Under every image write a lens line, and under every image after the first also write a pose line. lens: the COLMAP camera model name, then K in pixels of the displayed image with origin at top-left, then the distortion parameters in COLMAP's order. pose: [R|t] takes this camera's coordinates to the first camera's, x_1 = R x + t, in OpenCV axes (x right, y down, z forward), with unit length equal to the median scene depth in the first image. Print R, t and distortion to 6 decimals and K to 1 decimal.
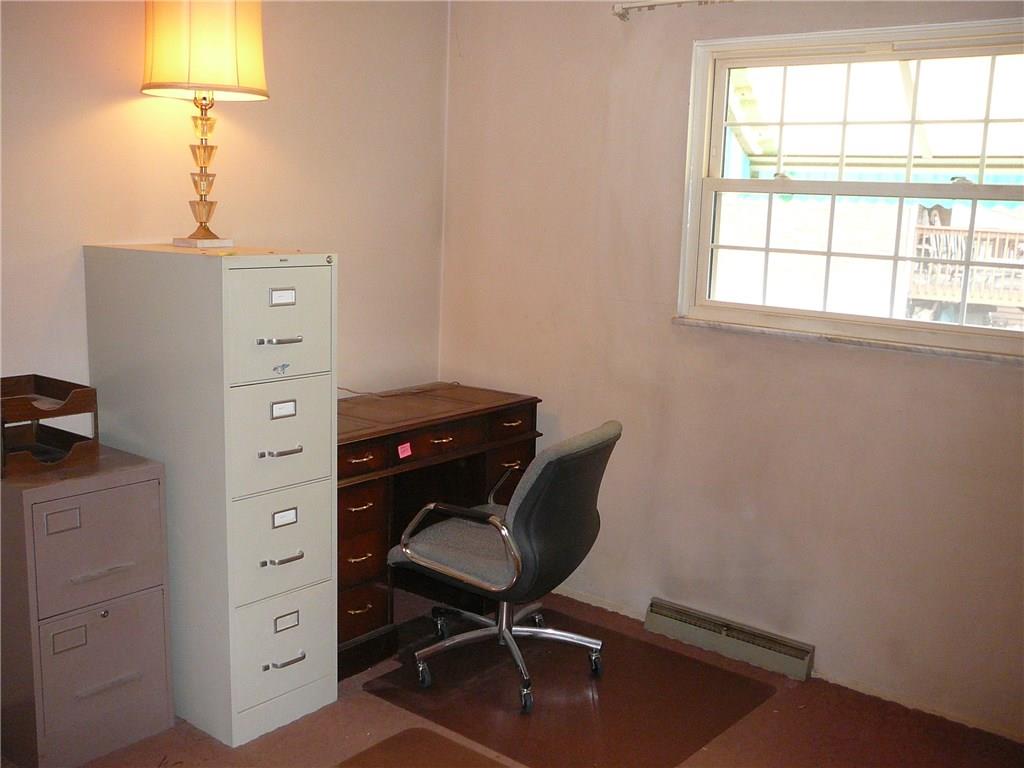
lens RADIAL K [[1051.3, 0, 512.0], [0, 1051.3, 384.0], [0, 0, 1]] dist [-0.017086, -0.008252]
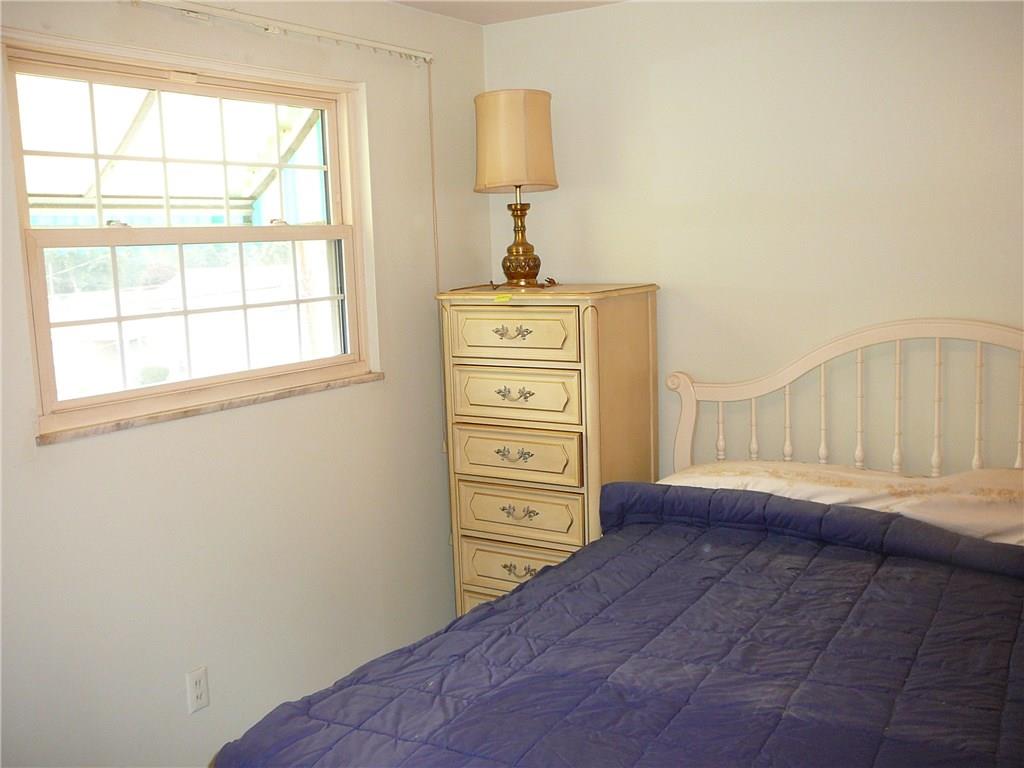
lens RADIAL K [[1051.3, 0, 512.0], [0, 1051.3, 384.0], [0, 0, 1]] dist [-0.017086, -0.008252]
pose [[-0.112285, -0.172197, 0.978642, -0.568751], [0.188813, 0.963230, 0.191149, -0.182314], [-0.975572, 0.206243, -0.075644, 0.826678]]
